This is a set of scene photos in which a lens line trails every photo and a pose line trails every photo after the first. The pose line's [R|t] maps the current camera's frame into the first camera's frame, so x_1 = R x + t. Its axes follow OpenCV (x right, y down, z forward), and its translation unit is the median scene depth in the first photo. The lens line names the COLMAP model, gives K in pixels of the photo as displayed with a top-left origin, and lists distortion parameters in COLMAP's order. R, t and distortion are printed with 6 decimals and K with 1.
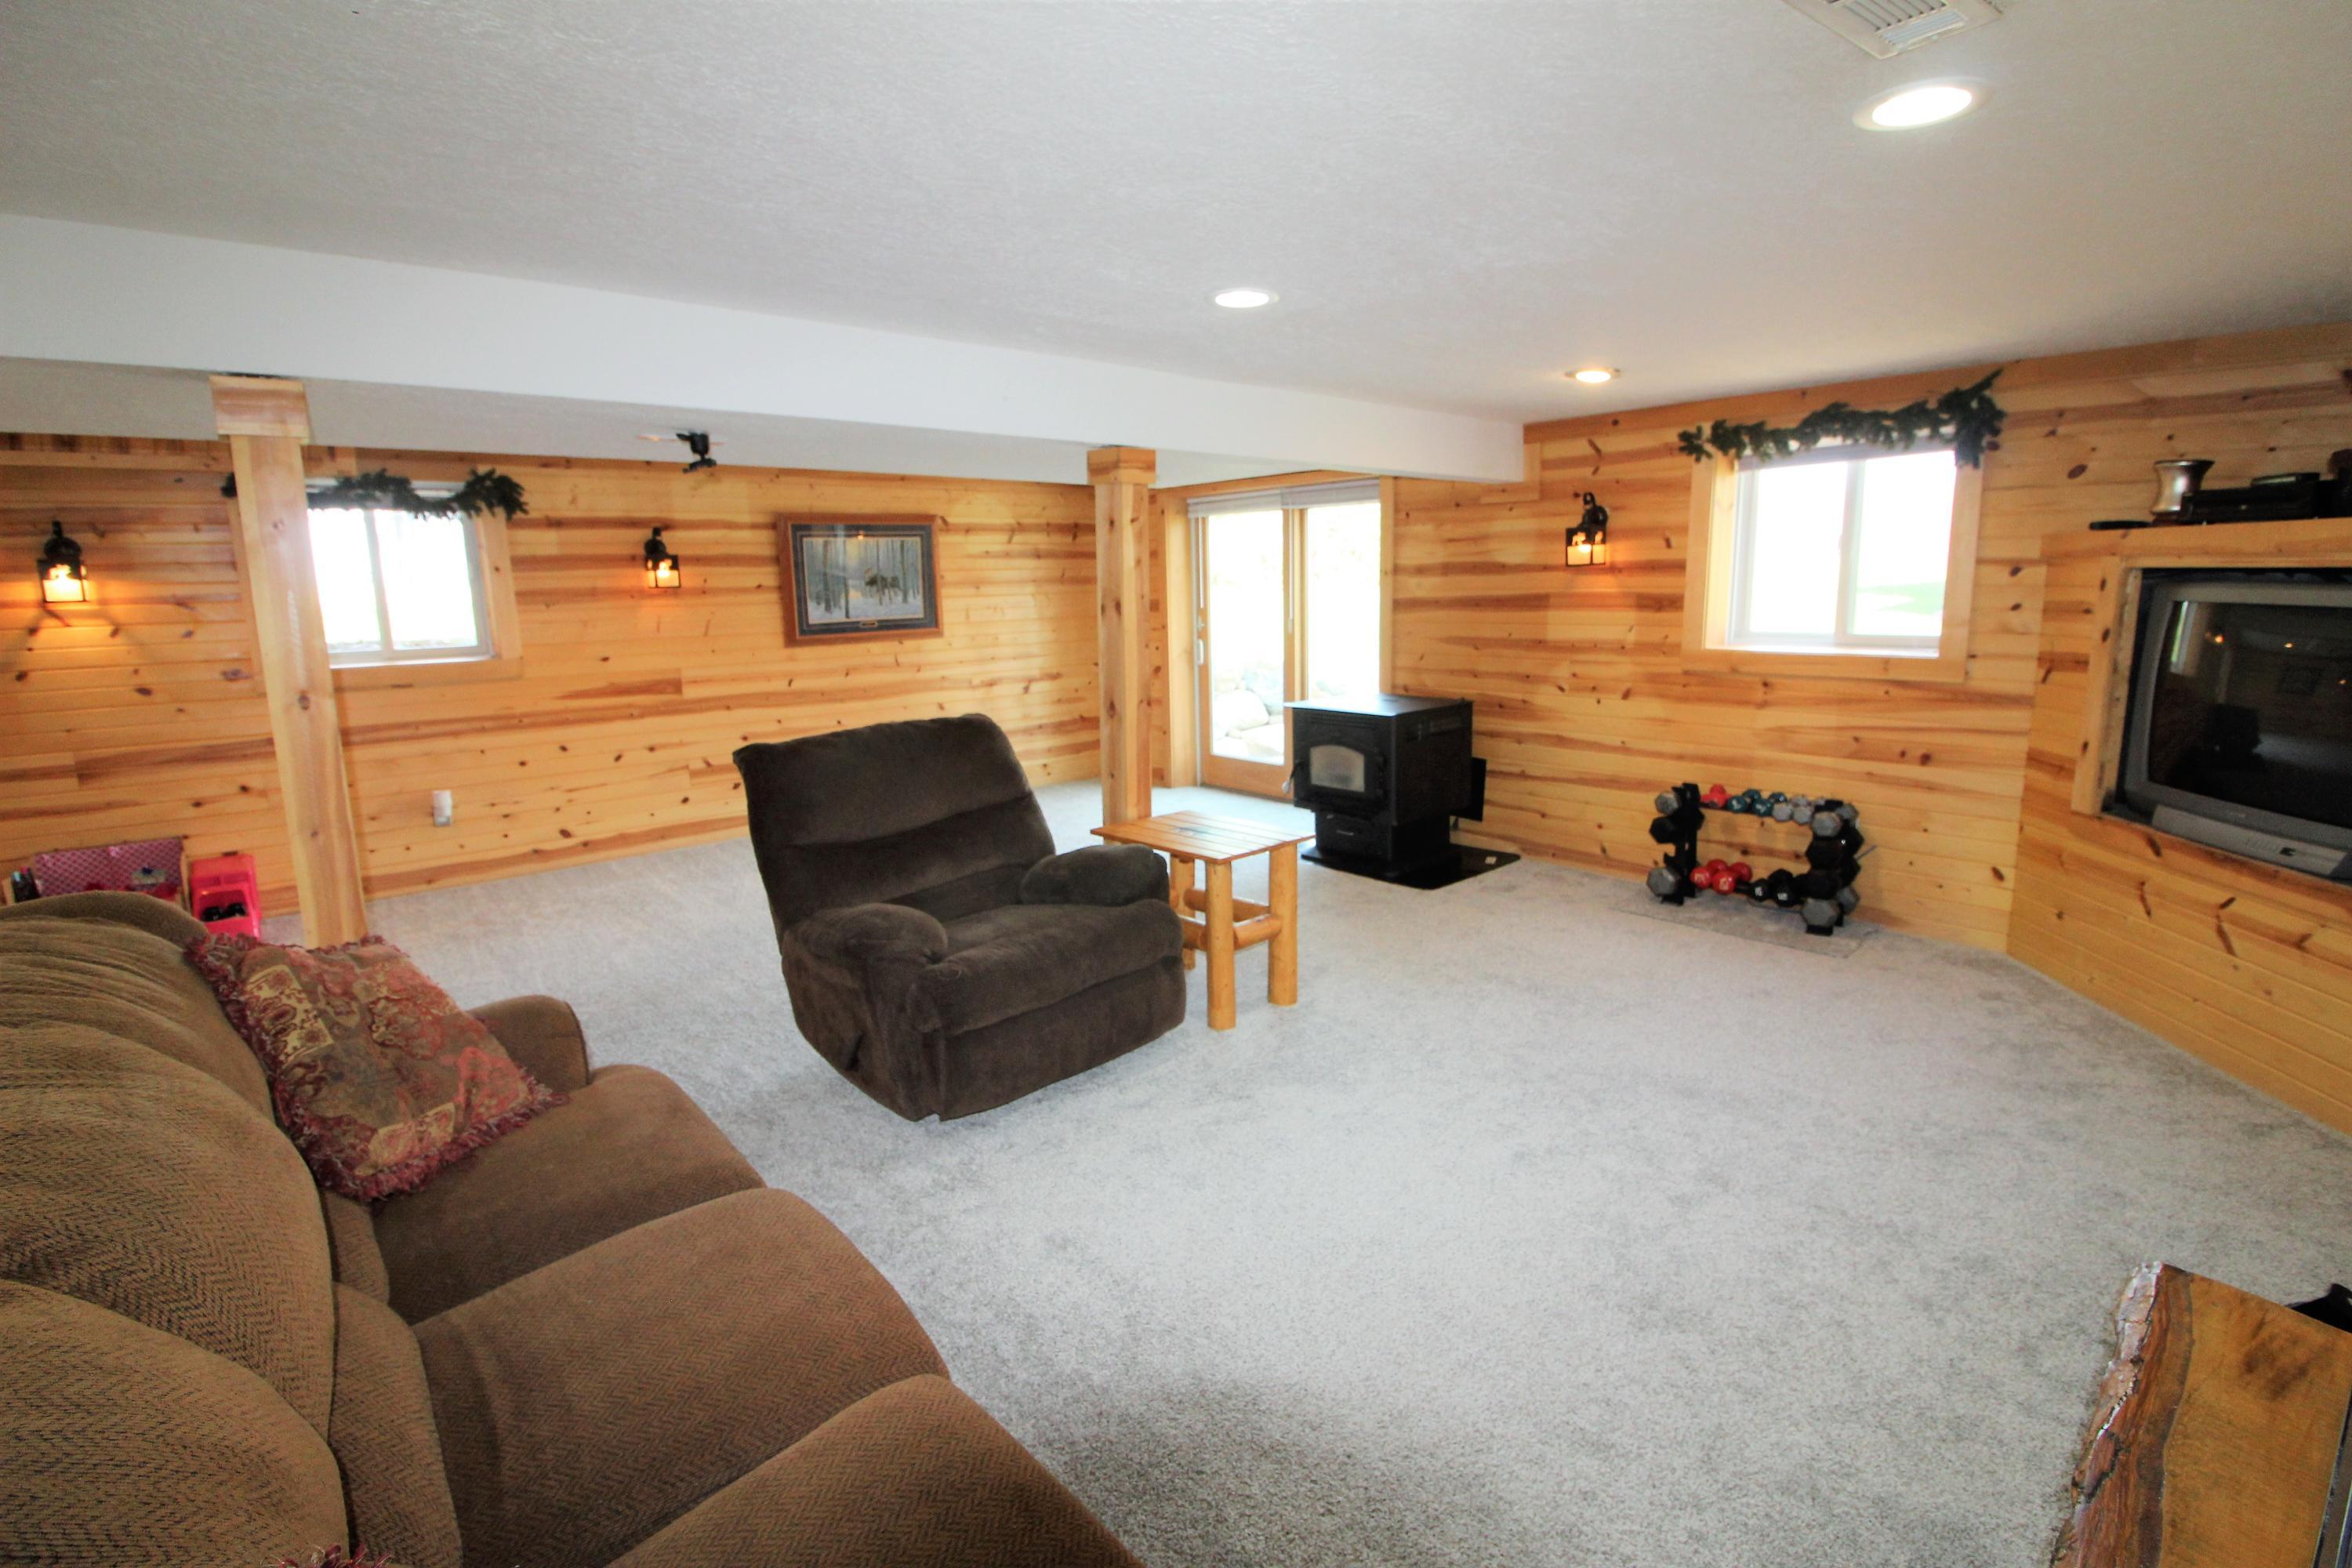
lens RADIAL K [[1099.3, 0, 1176.0], [0, 1099.3, 784.0], [0, 0, 1]] dist [-0.000578, -0.000236]
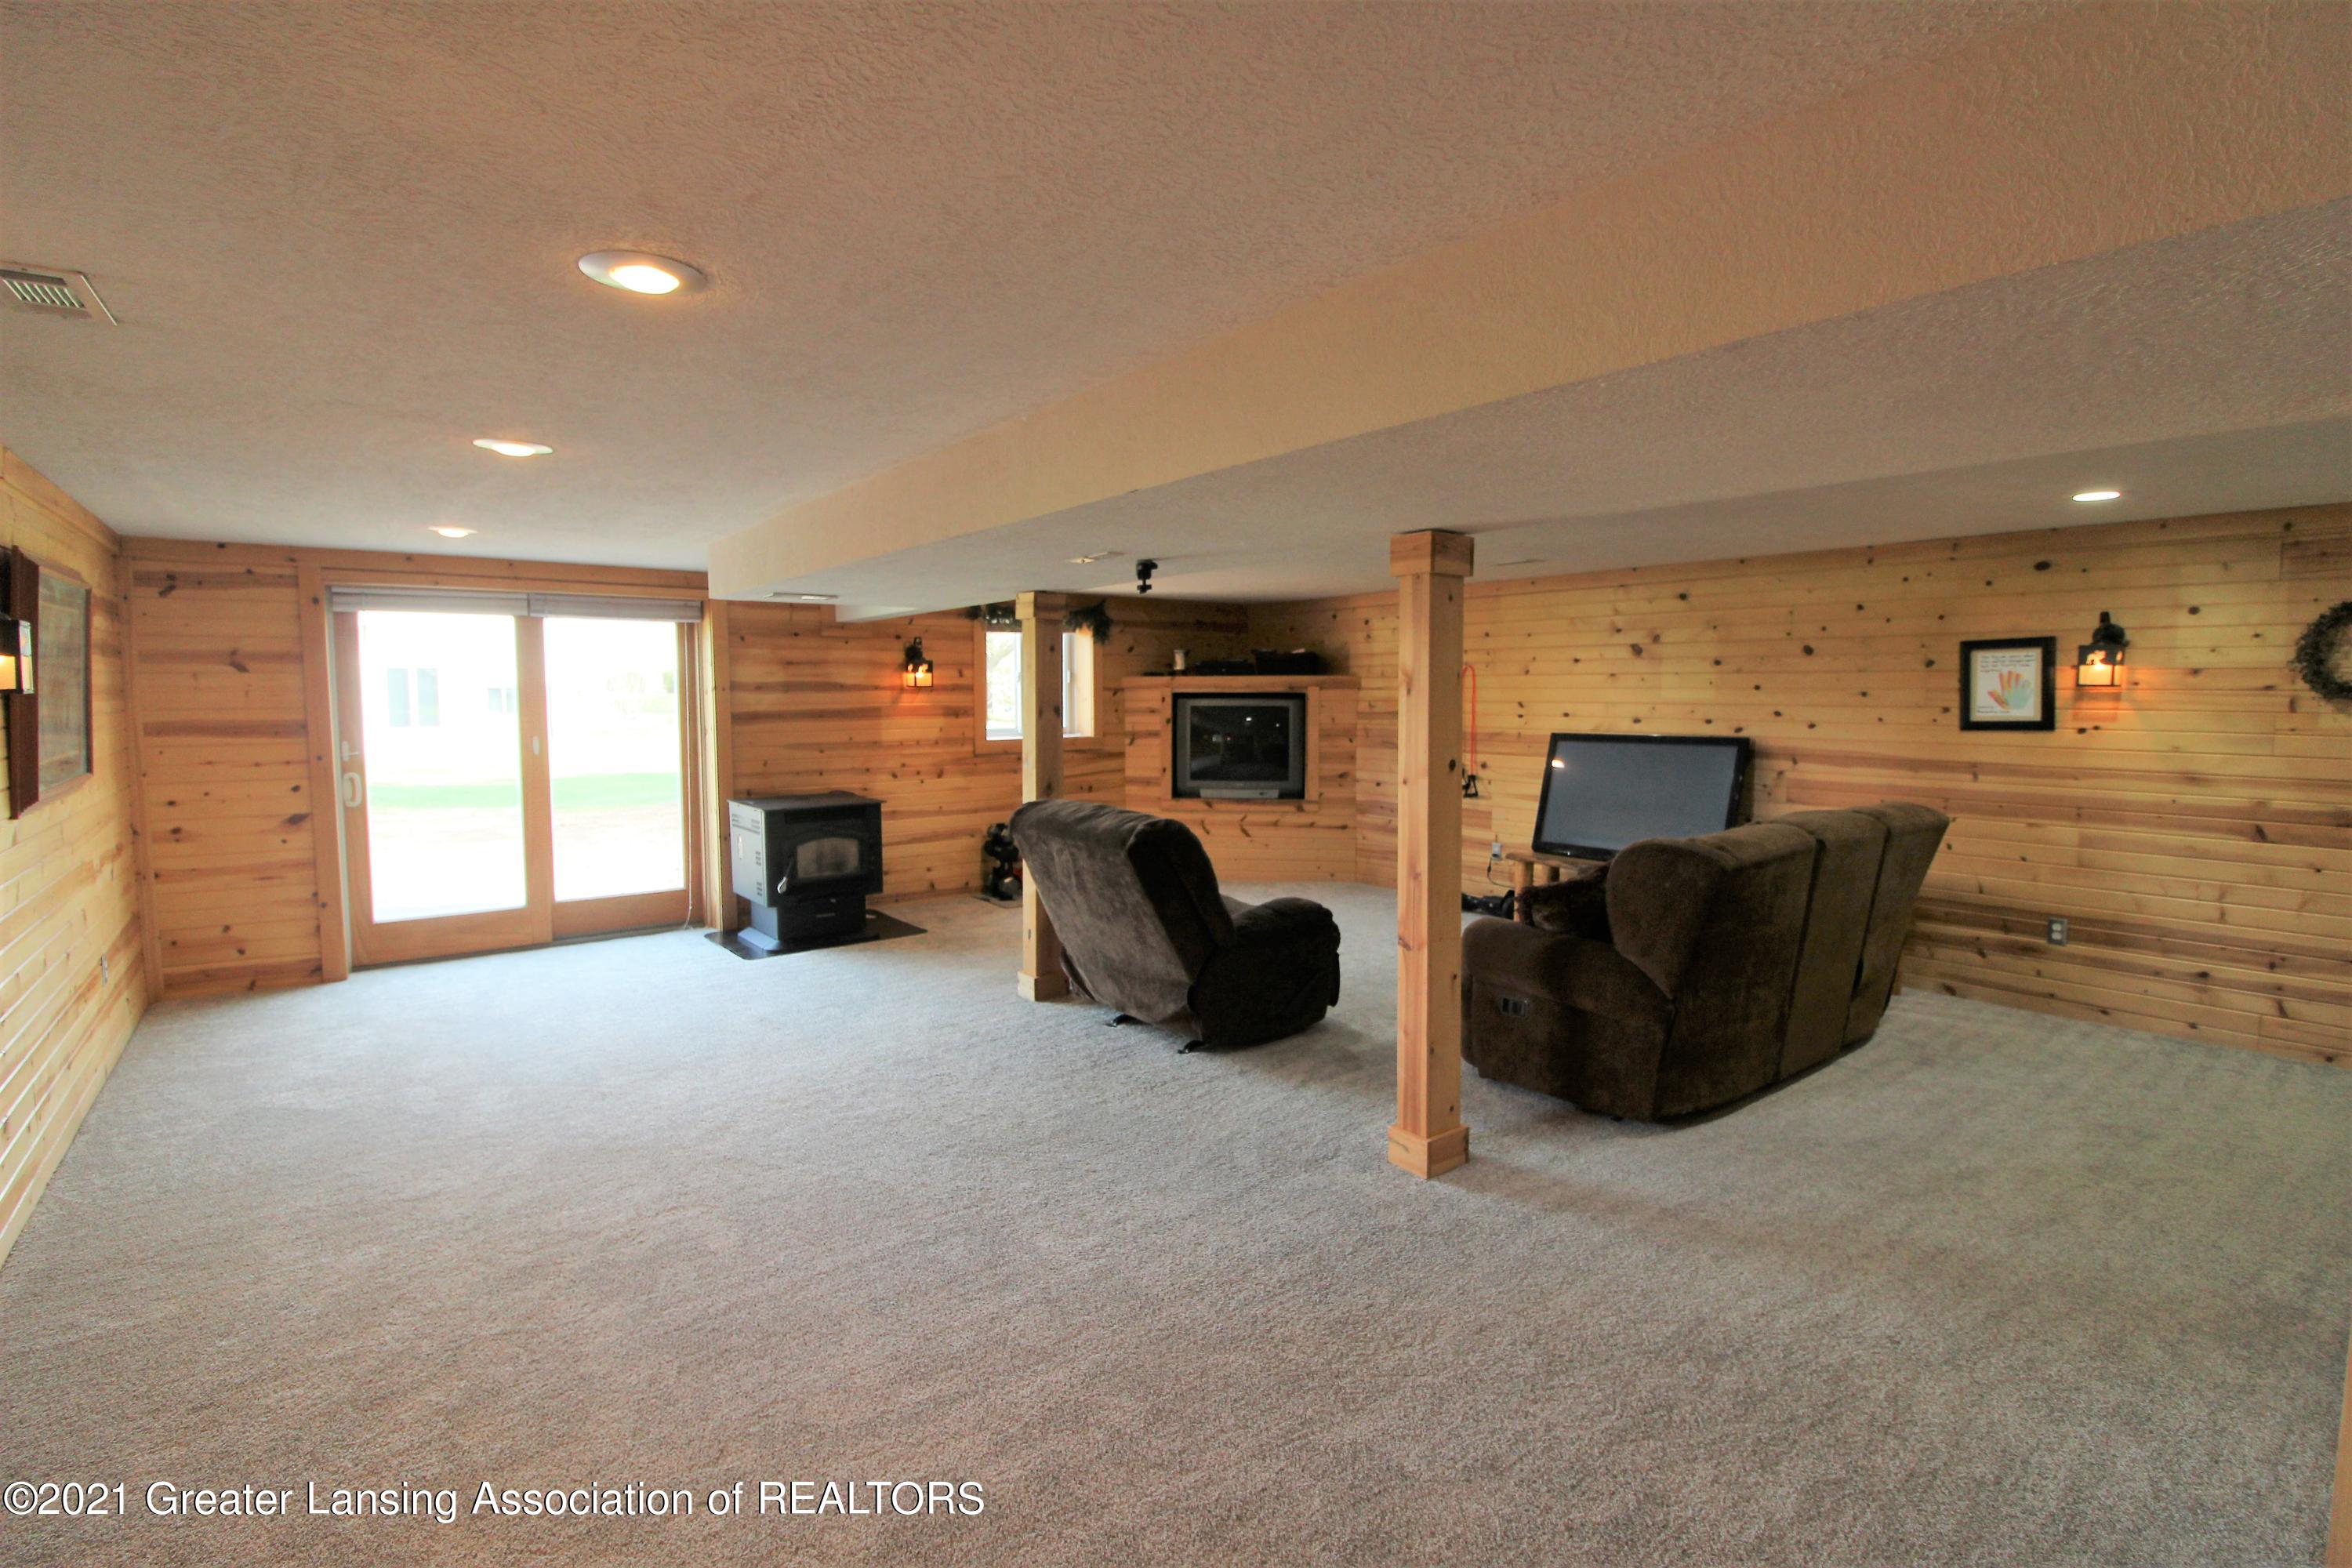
lens RADIAL K [[1099.3, 0, 1176.0], [0, 1099.3, 784.0], [0, 0, 1]] dist [-0.000578, -0.000236]
pose [[0.058890, -0.070265, 0.995788, -0.984752], [0.183548, 0.981275, 0.058386, -0.092287], [-0.981245, 0.179336, 0.070685, 0.567246]]
